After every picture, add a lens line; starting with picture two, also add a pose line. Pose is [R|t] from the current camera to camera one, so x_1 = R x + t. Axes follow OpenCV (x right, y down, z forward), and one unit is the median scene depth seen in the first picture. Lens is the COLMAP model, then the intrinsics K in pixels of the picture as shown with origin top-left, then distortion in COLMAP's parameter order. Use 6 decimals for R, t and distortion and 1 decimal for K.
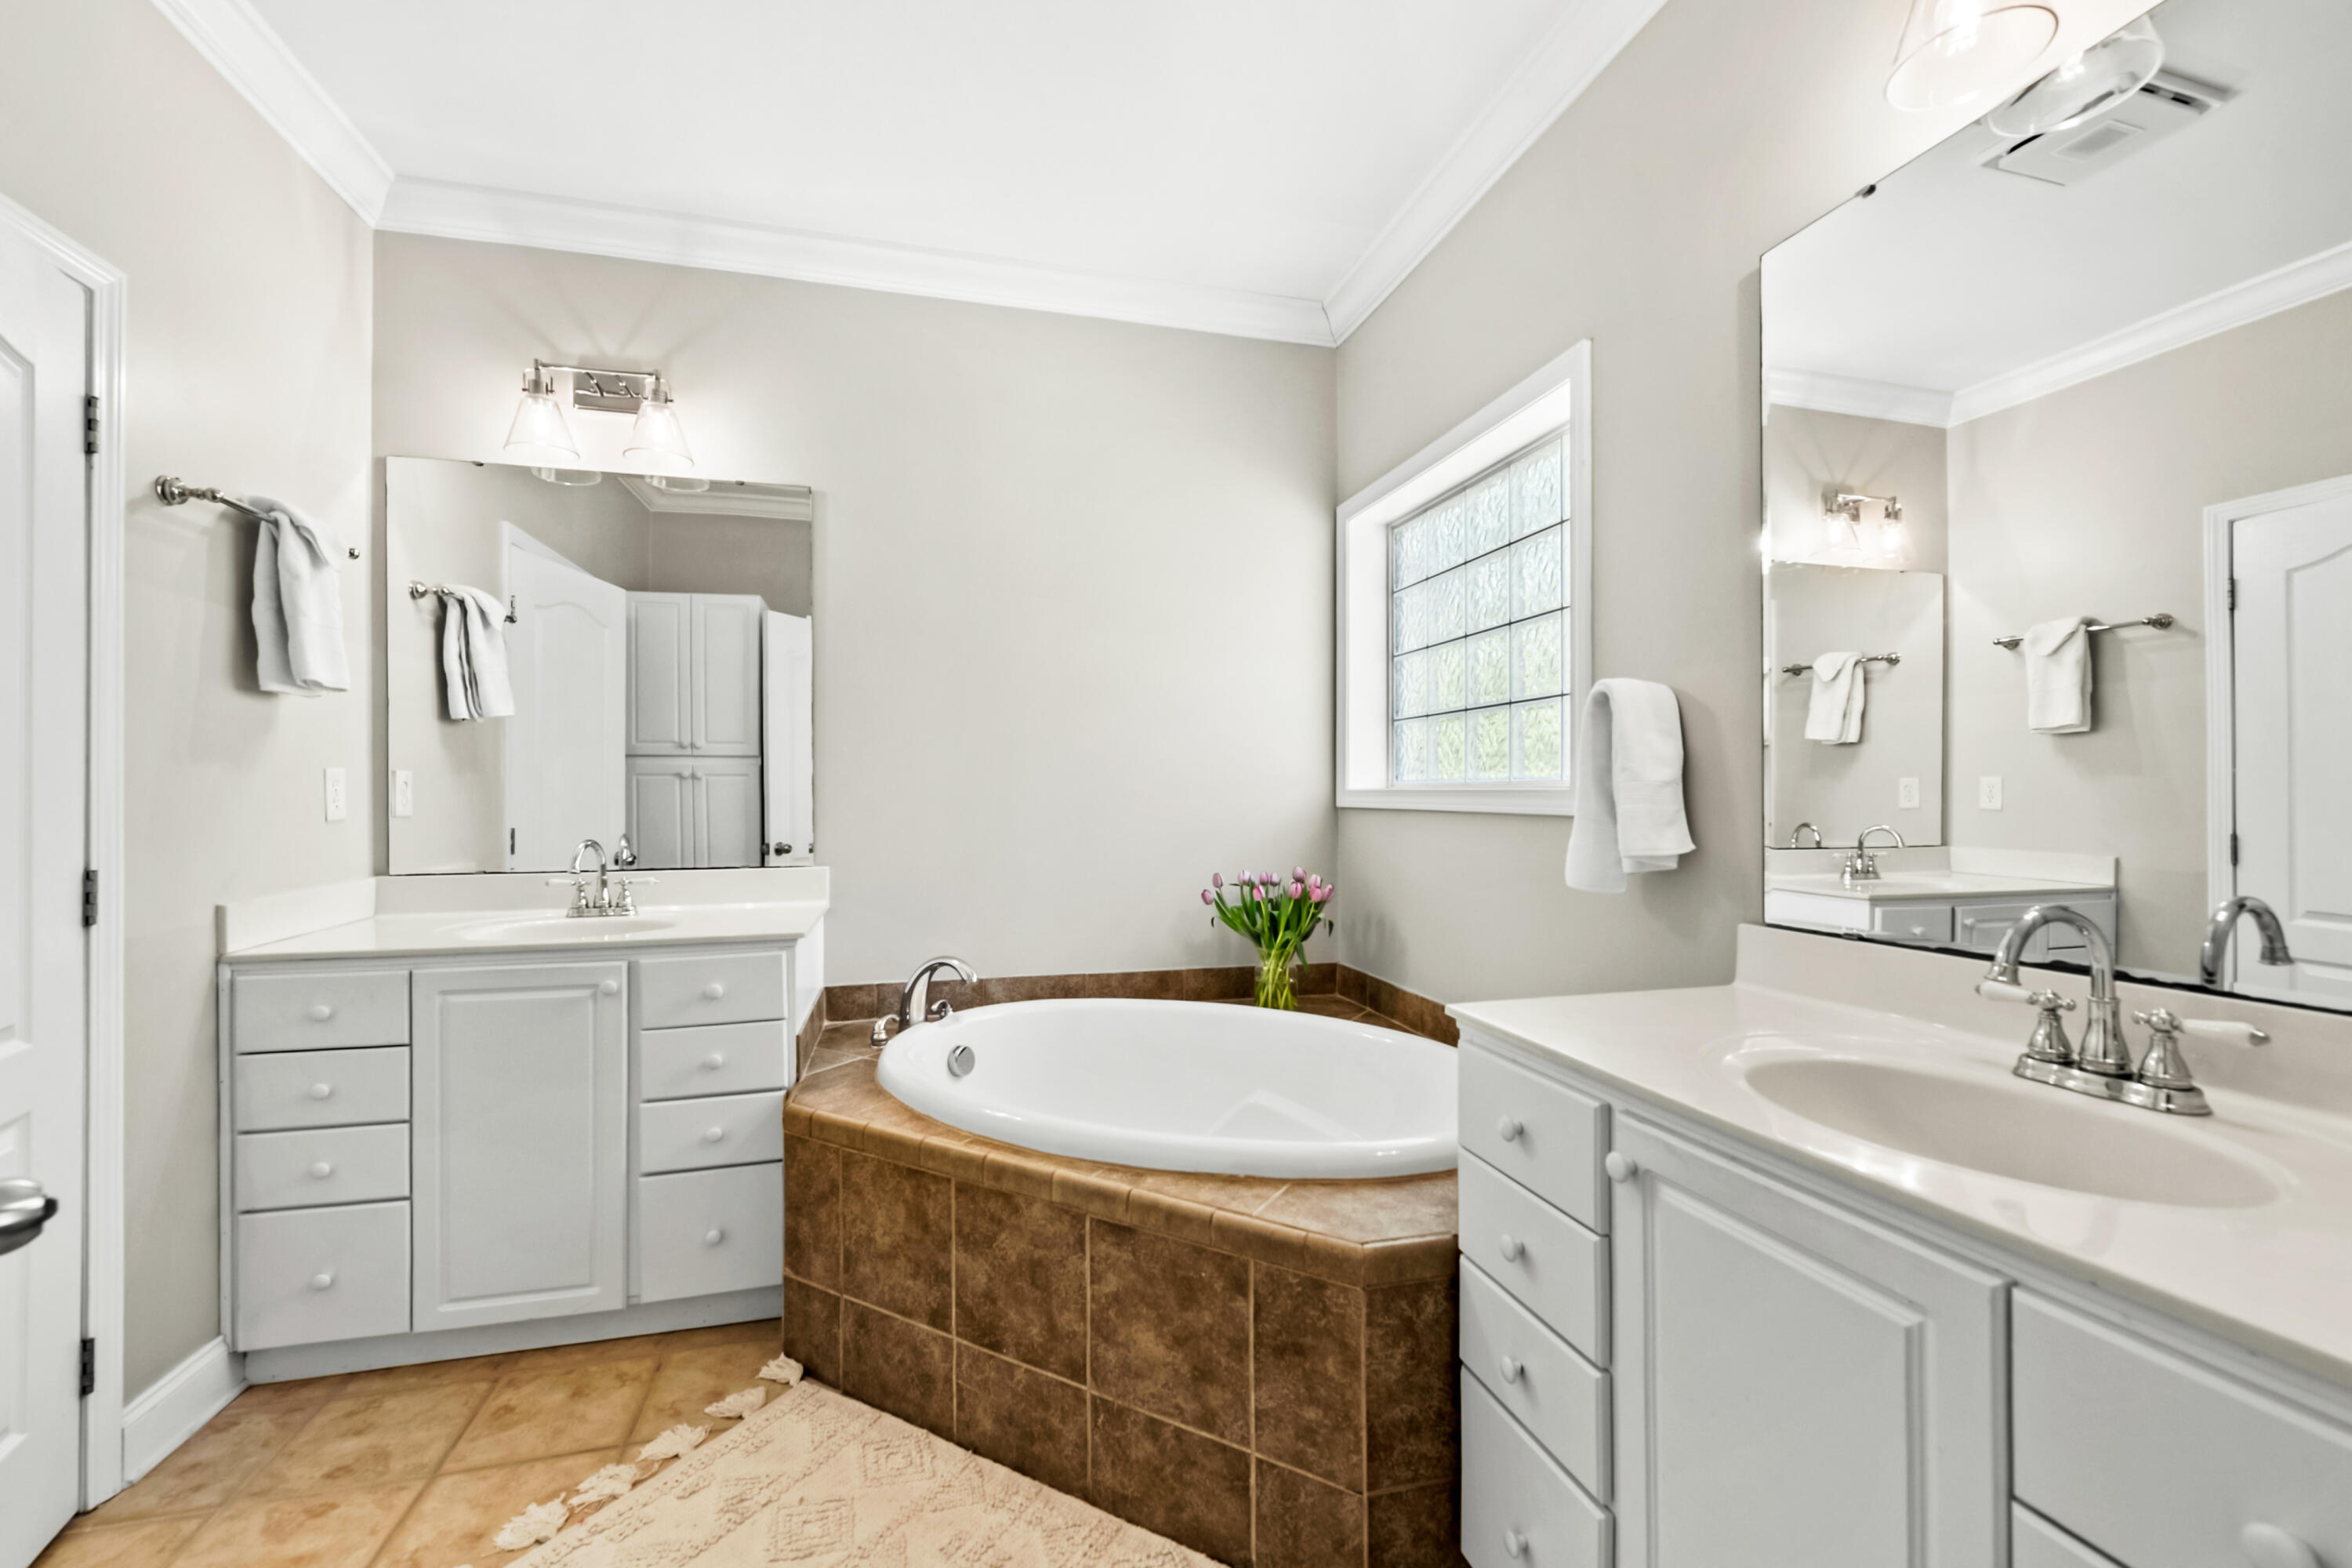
lens RADIAL K [[958.0, 0, 1162.8], [0, 958.0, 789.5], [0, 0, 1]] dist [0.000615, -0.000010]
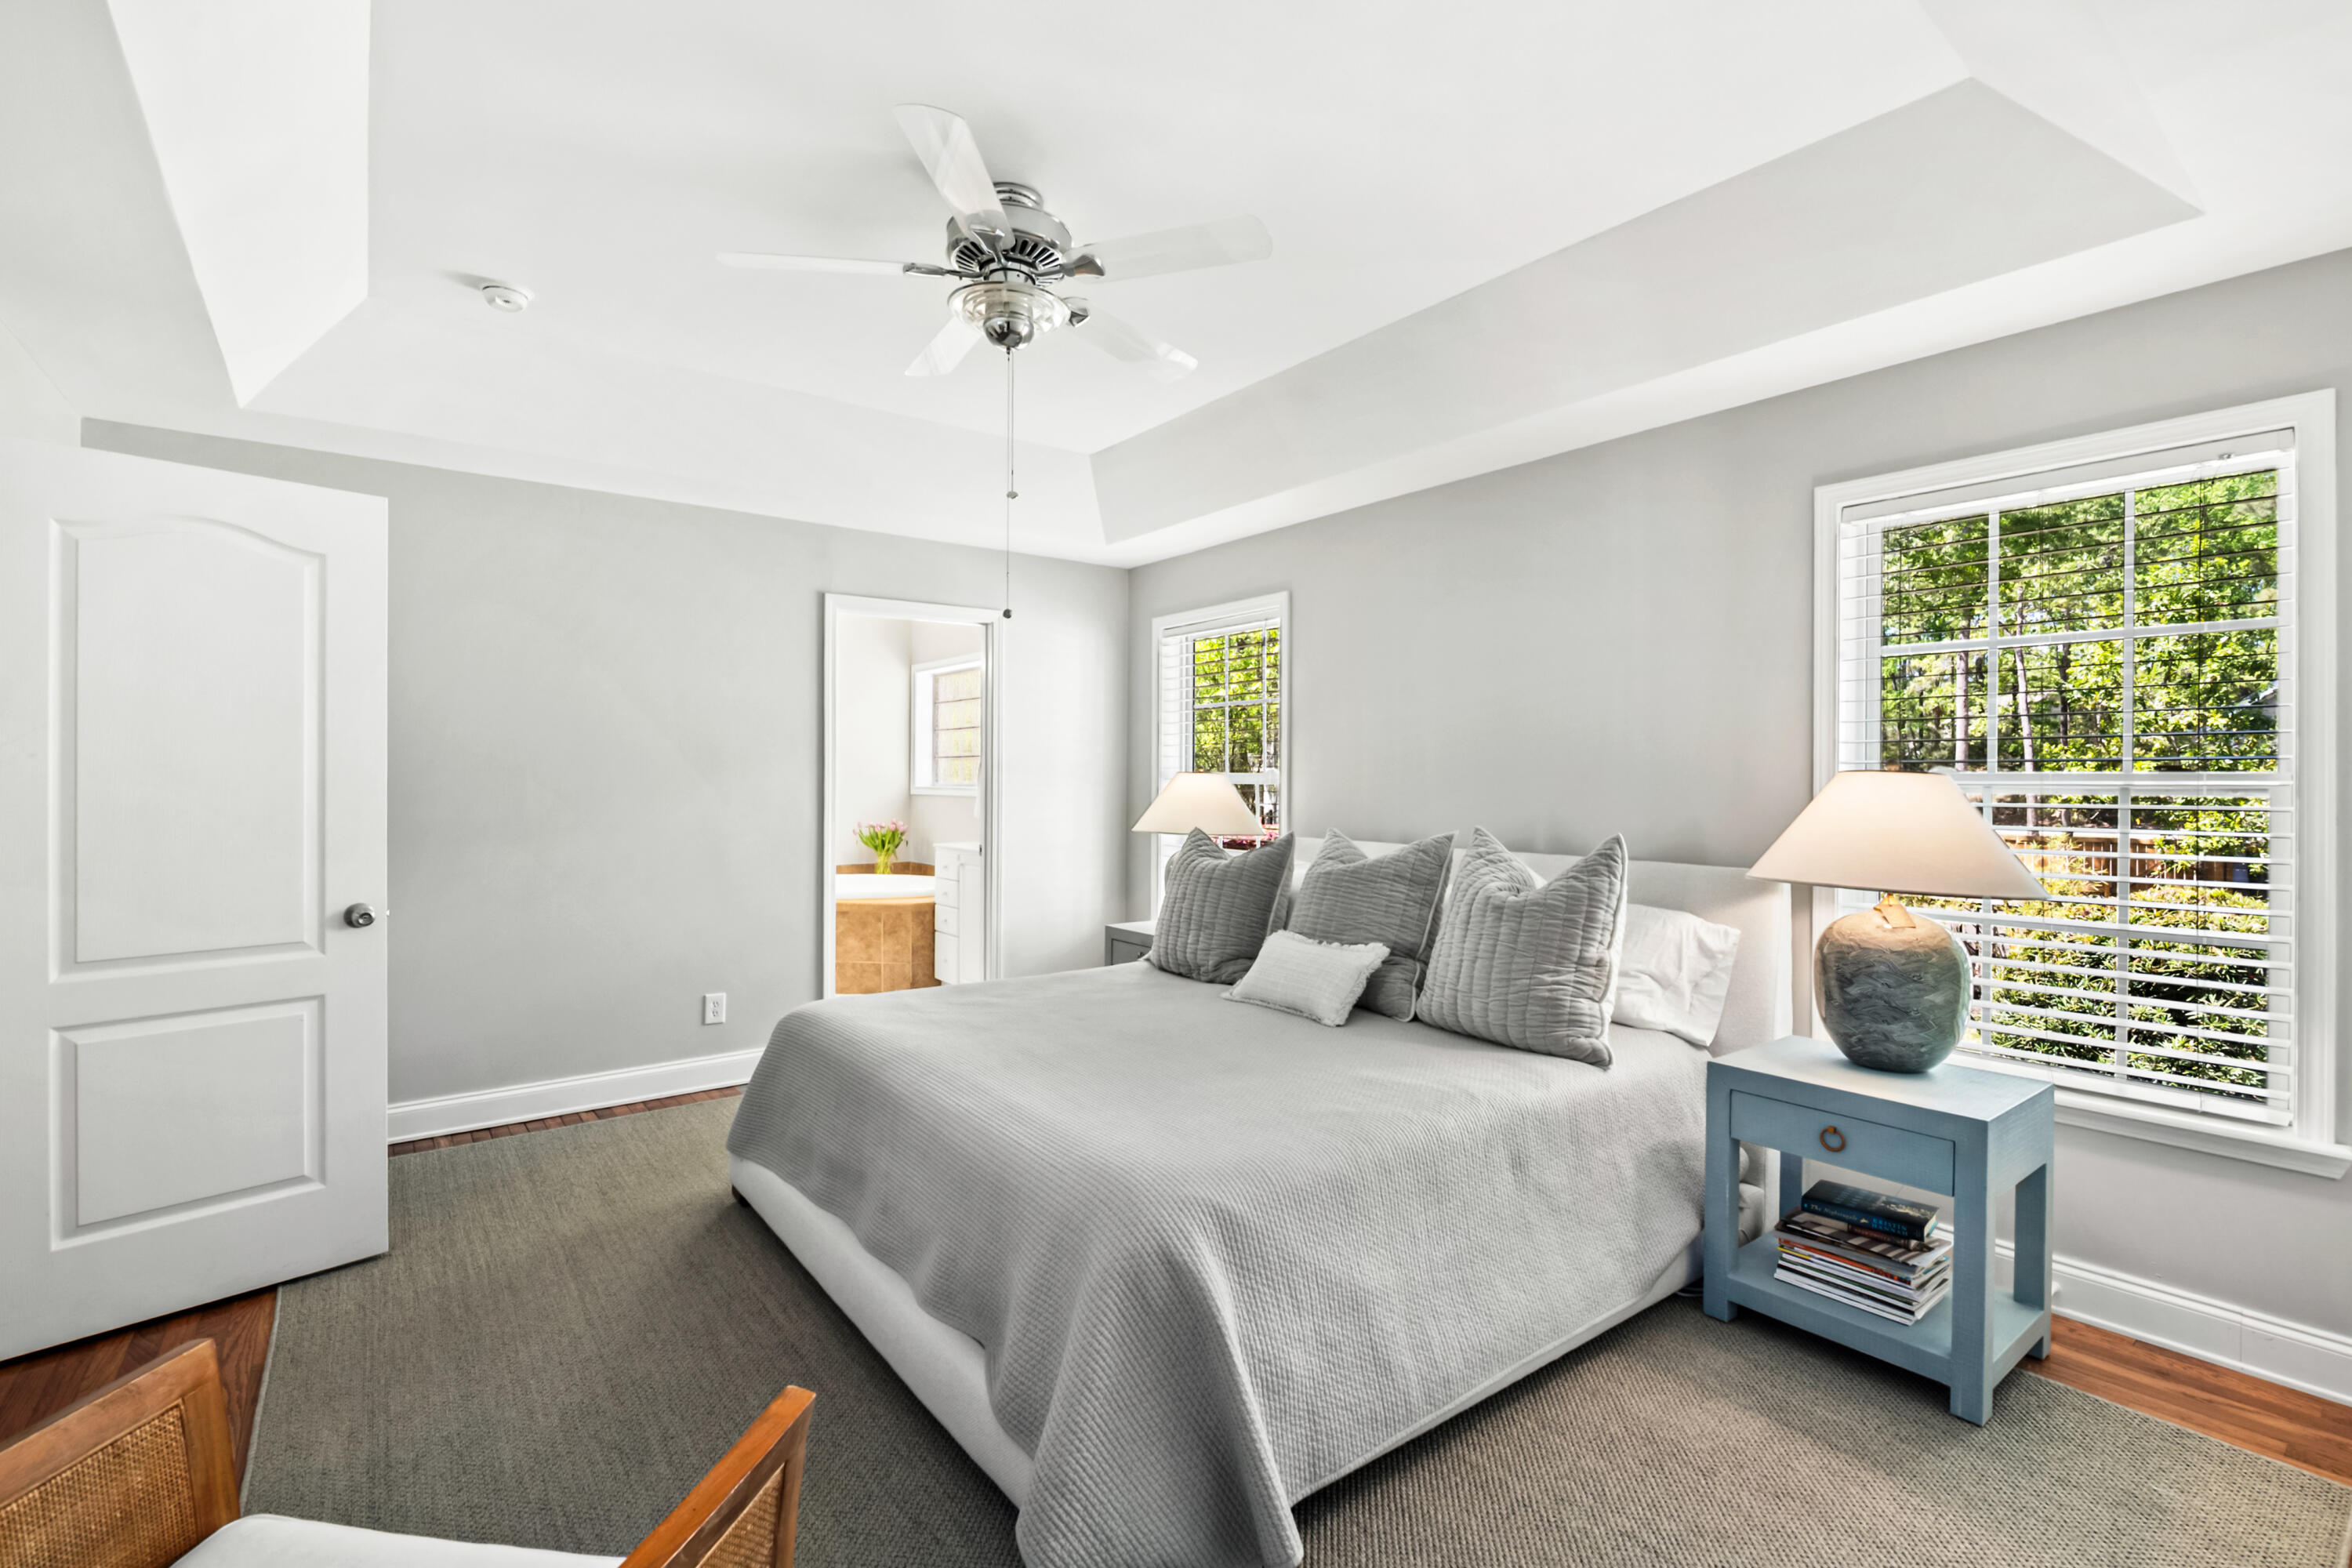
lens RADIAL K [[1061.7, 0, 1182.5], [0, 1061.7, 770.3], [0, 0, 1]] dist [0.001229, 0.000103]
pose [[0.914938, 0.009588, 0.403480, -0.473488], [-0.010484, 0.999945, 0.000011, -0.089326], [-0.403458, -0.004240, 0.914988, -3.021478]]
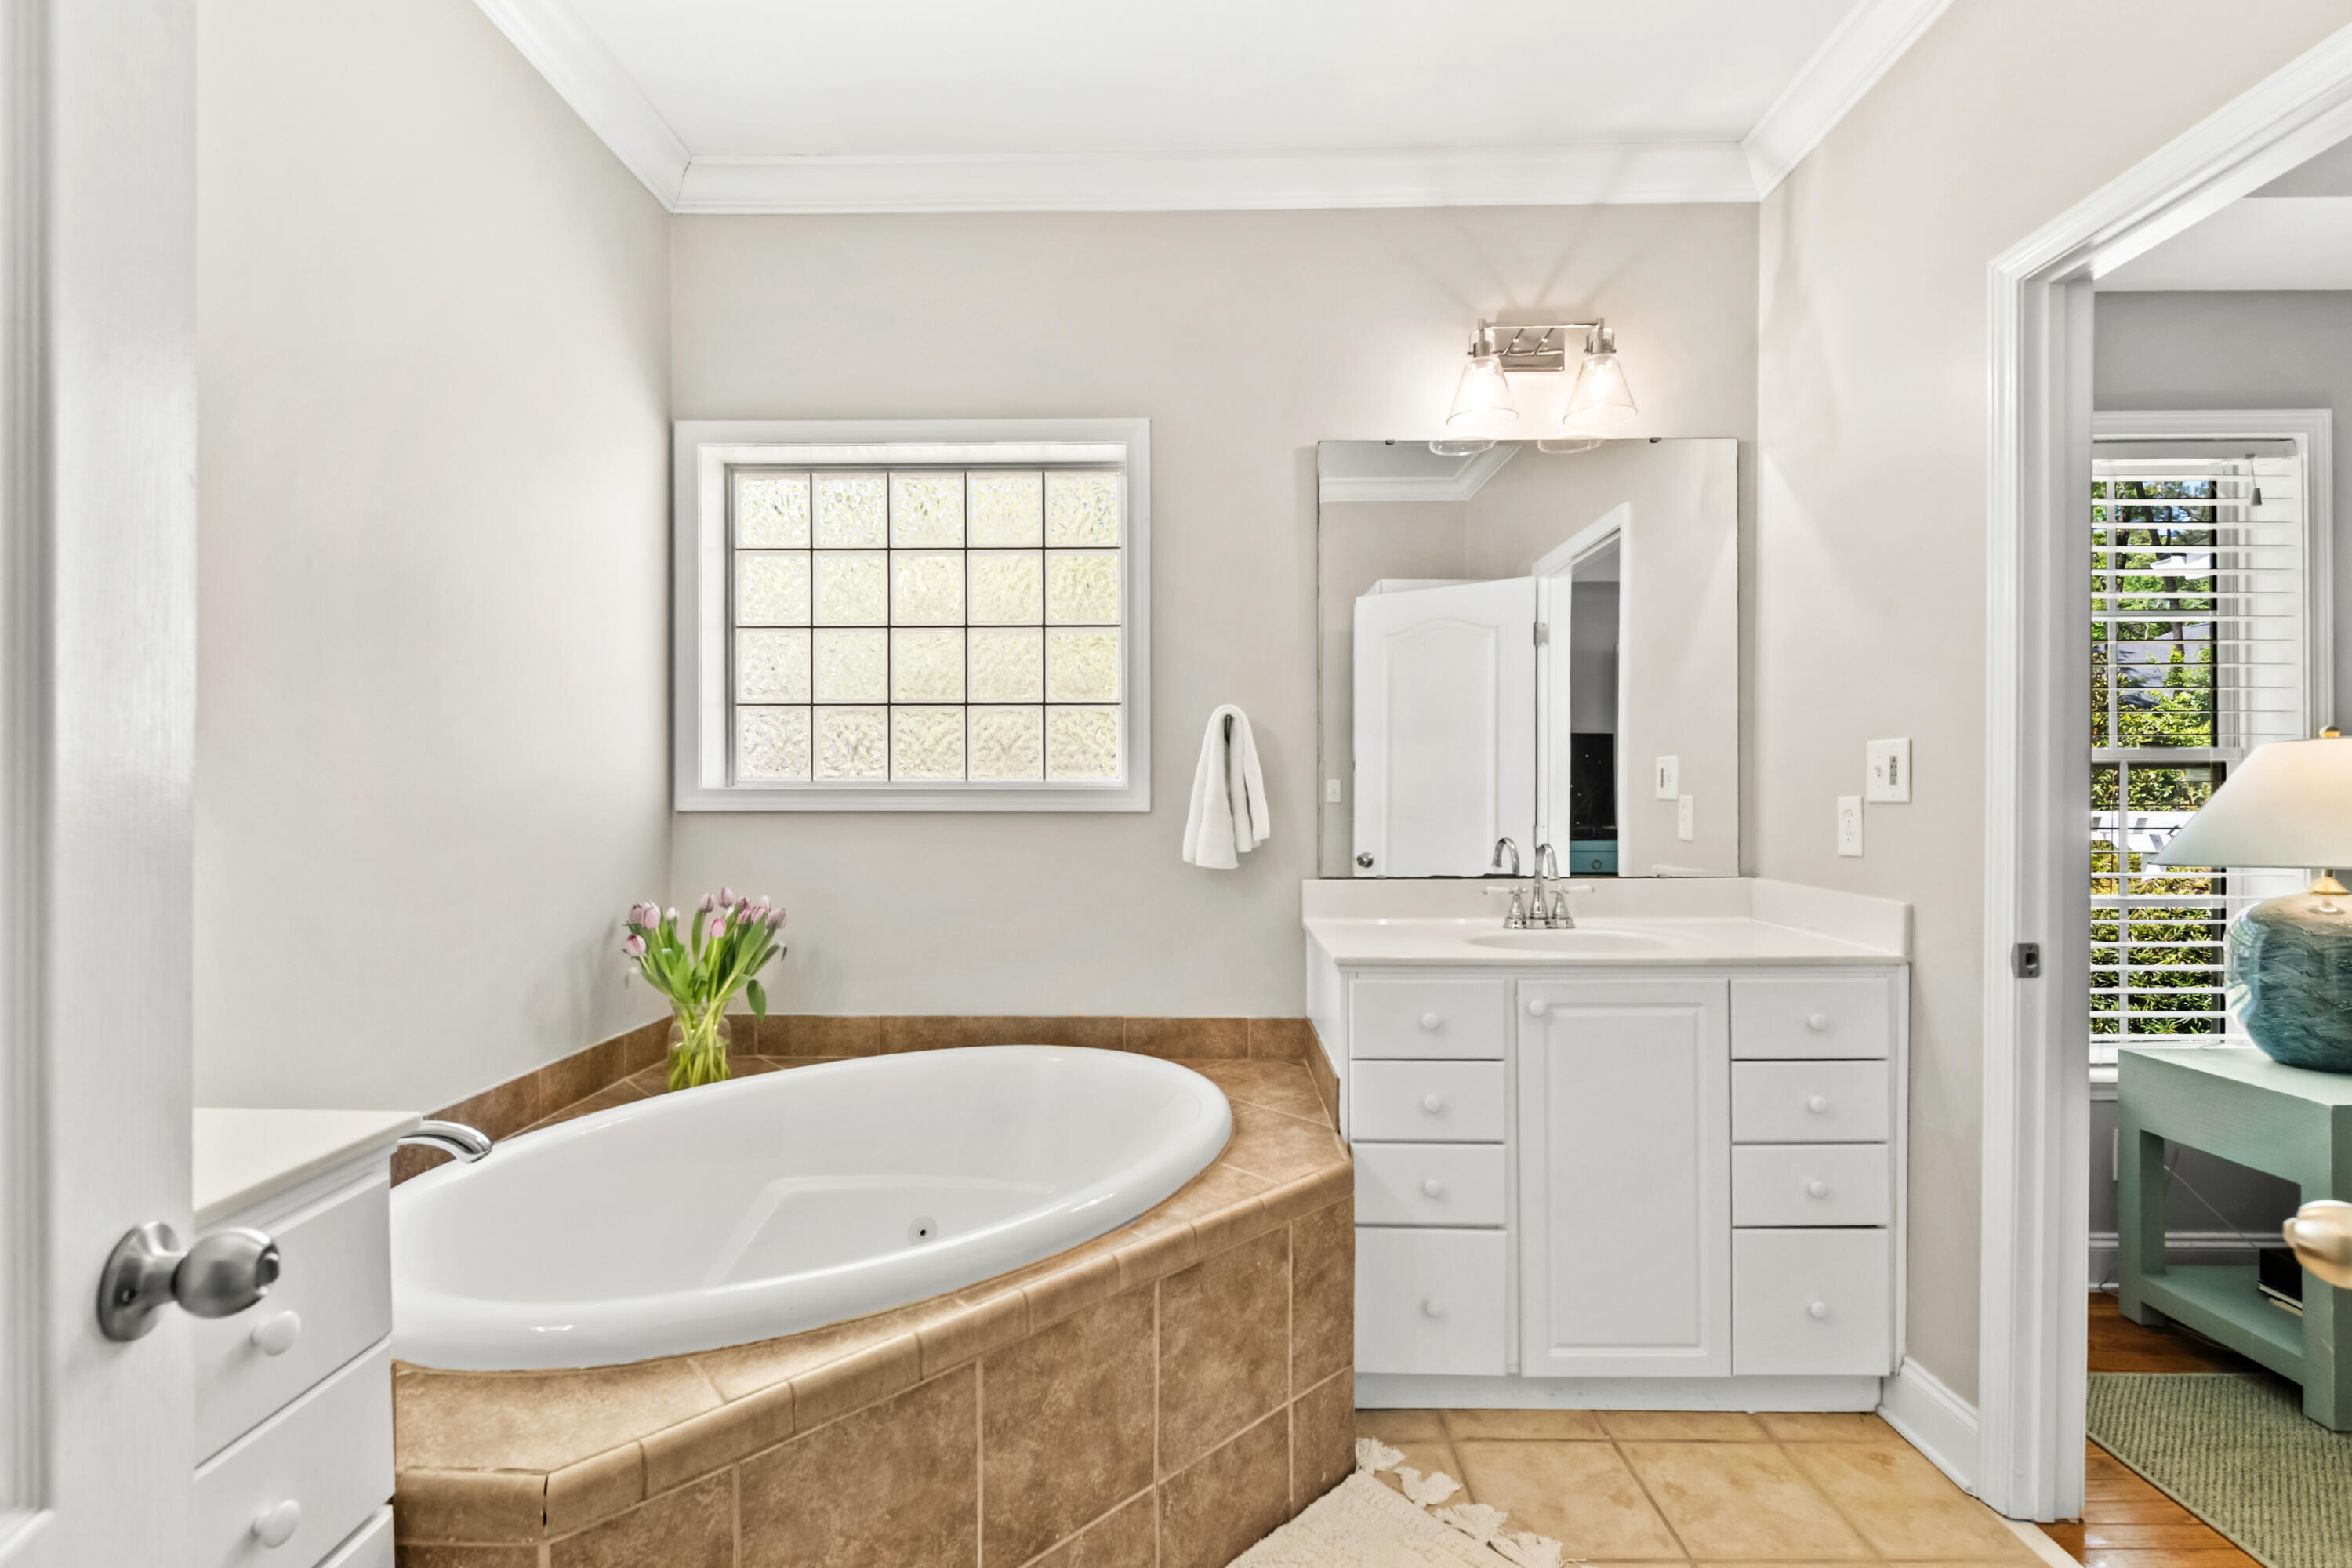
lens RADIAL K [[1061.7, 0, 1160.1], [0, 1061.7, 791.2], [0, 0, 1]] dist [0.001229, 0.000103]
pose [[0.271494, 0.005092, 0.962427, -0.968611], [0.000094, 0.999986, -0.005317, 0.010463], [-0.962440, 0.001534, 0.271490, 0.717883]]
